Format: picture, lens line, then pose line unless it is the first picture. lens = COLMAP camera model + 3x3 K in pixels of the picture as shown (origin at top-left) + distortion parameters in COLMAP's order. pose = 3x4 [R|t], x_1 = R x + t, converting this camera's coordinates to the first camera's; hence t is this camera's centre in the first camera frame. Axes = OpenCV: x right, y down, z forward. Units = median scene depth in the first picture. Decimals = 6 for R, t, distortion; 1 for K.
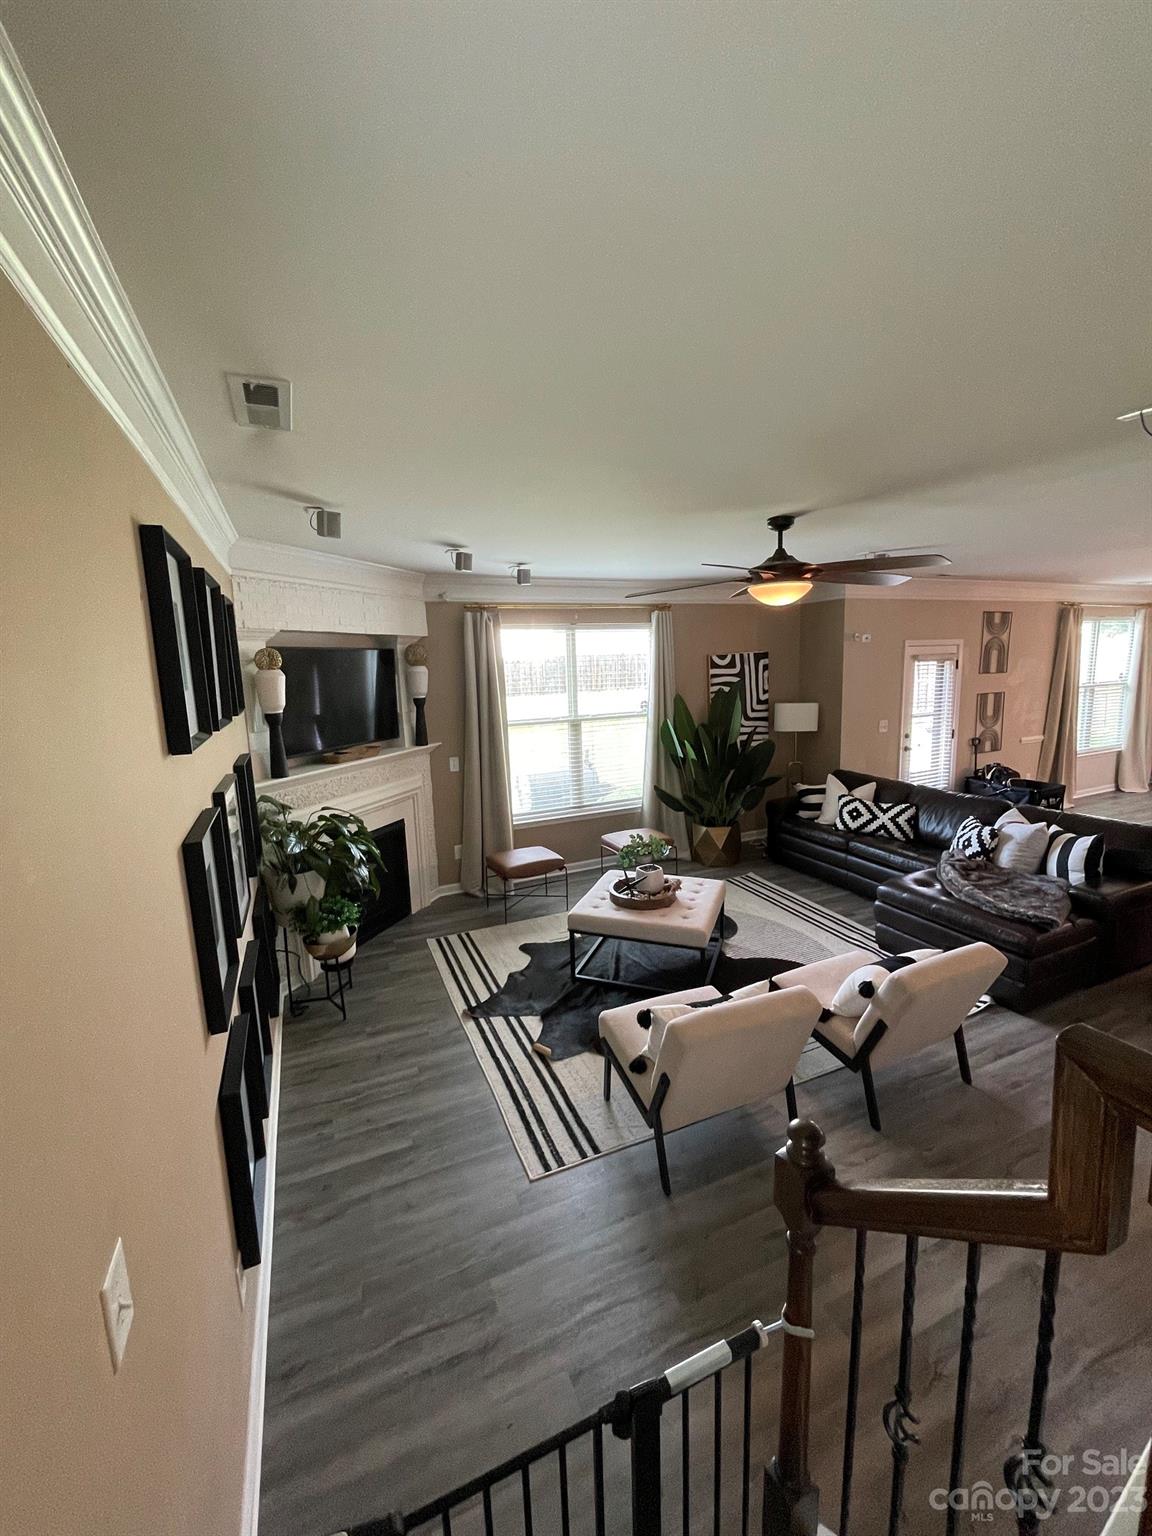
lens RADIAL K [[618.7, 0, 579.4], [0, 618.7, 759.5], [0, 0, 1]] dist [-0.001977, 0.000057]
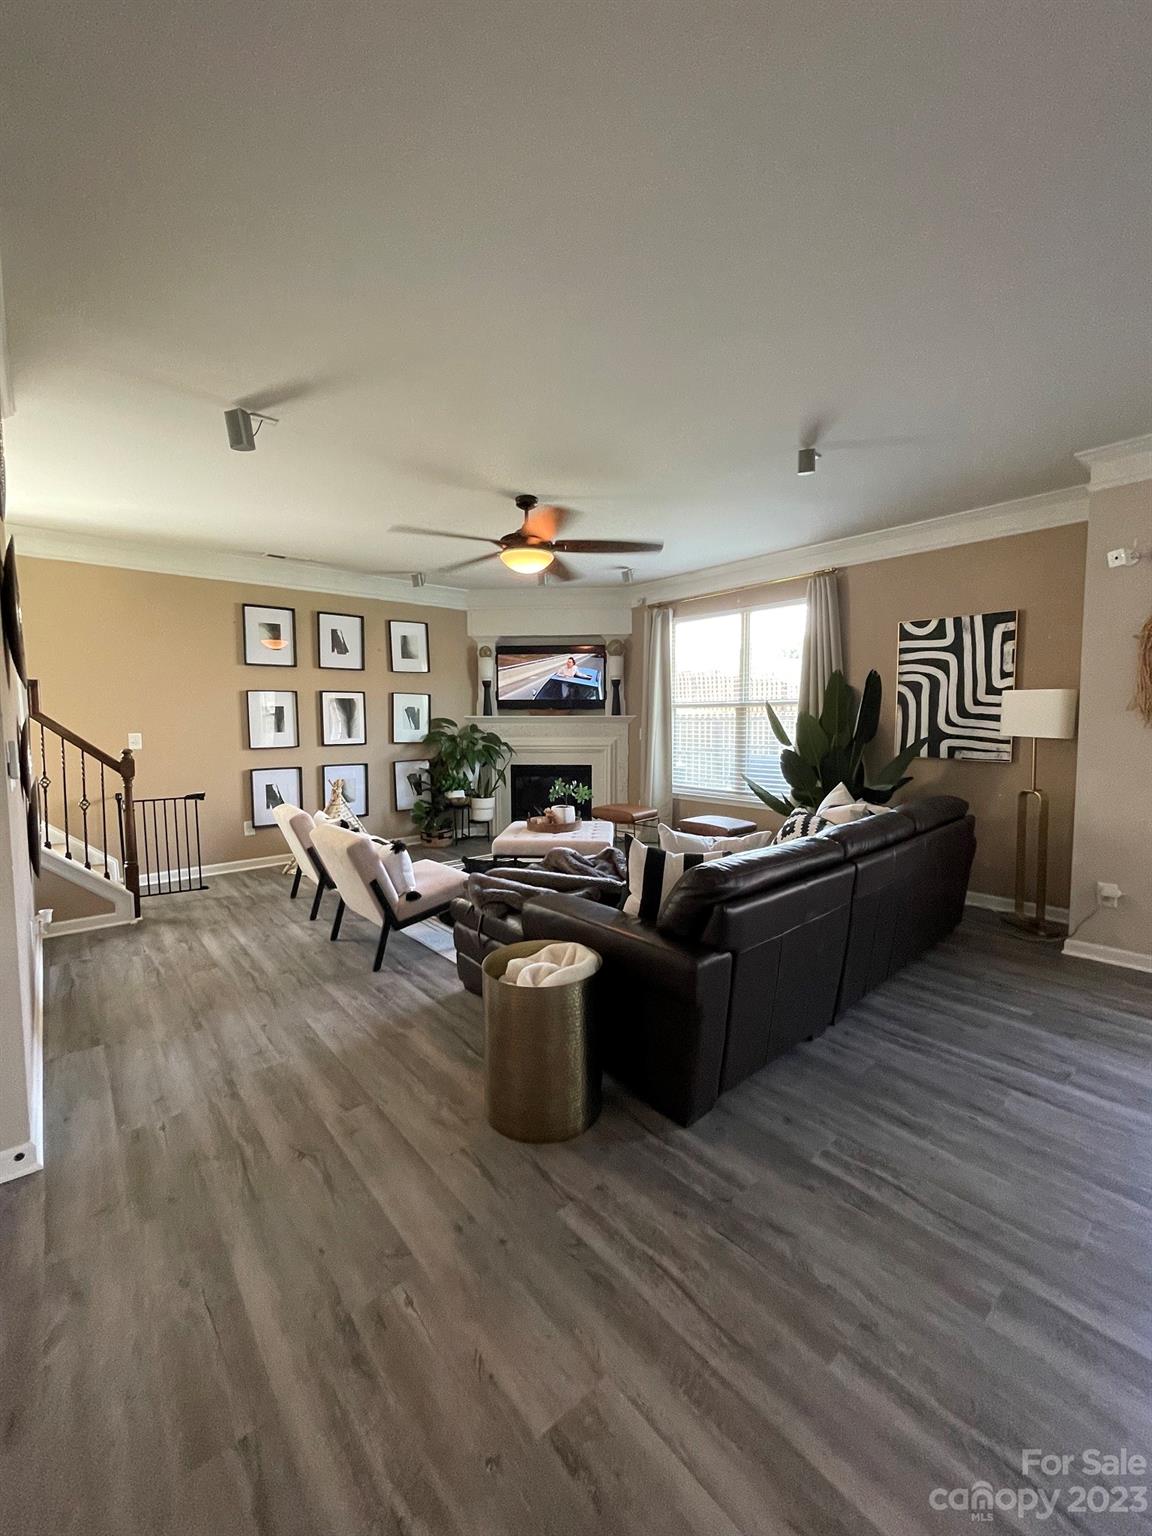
lens RADIAL K [[618.7, 0, 579.4], [0, 618.7, 759.5], [0, 0, 1]] dist [-0.001977, 0.000057]
pose [[0.281950, 0.101804, -0.954013, 0.800726], [-0.151485, 0.986606, 0.060512, 0.001776], [0.947395, 0.127457, 0.293595, 0.439579]]
